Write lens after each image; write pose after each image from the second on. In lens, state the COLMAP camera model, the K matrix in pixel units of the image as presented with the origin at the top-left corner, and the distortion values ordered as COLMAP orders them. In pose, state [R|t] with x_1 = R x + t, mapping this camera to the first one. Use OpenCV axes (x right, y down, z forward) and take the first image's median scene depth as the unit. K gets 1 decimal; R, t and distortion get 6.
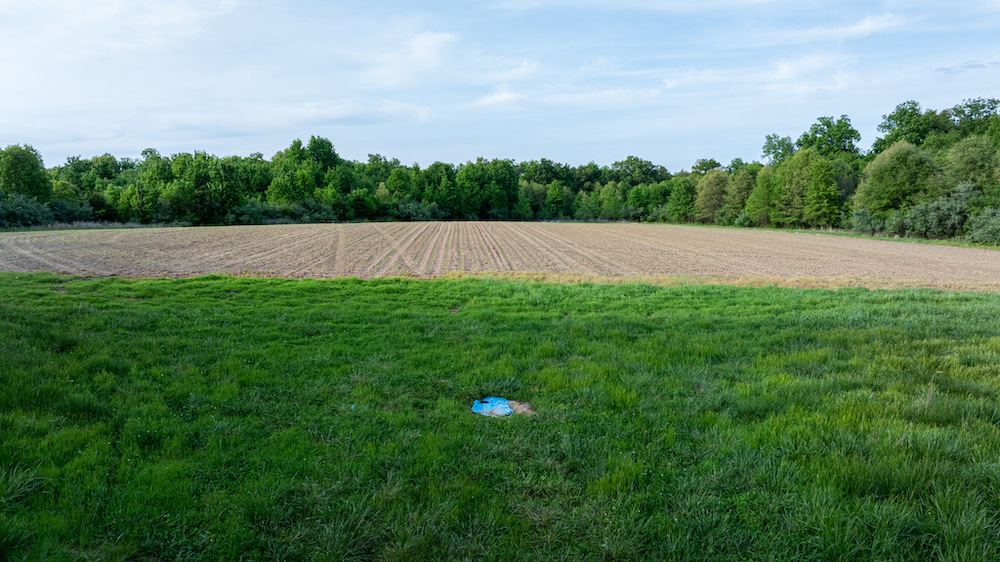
lens RADIAL K [[689.9, 0, 500.0], [0, 689.9, 281.0], [0, 0, 1]] dist [-0.020160, -0.006048]
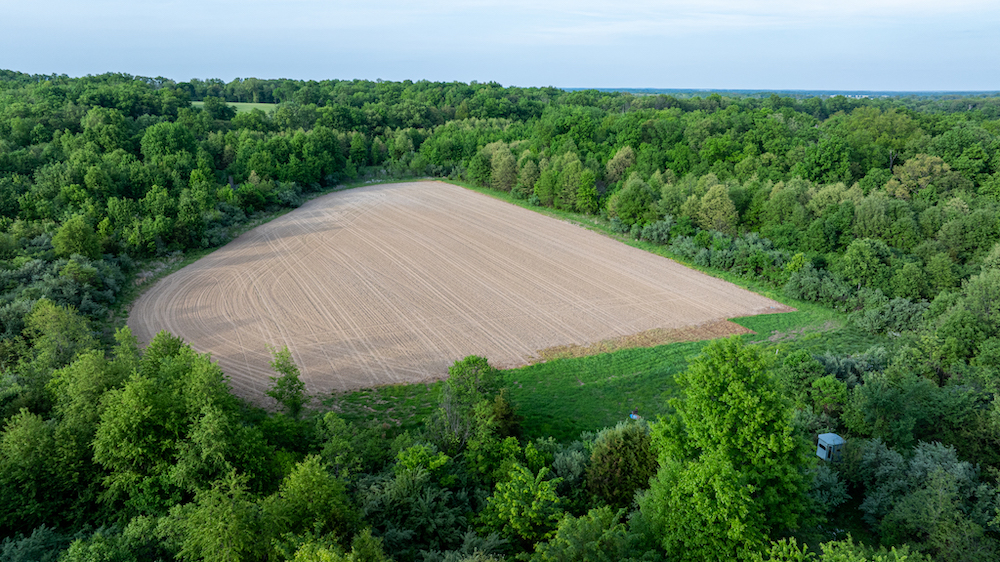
lens RADIAL K [[689.9, 0, 500.0], [0, 689.9, 281.0], [0, 0, 1]] dist [-0.020160, -0.006048]
pose [[0.920029, -0.100386, 0.378774, -0.280624], [0.030074, 0.981867, 0.187173, -0.185744], [-0.390695, -0.160813, 0.906364, -0.331224]]
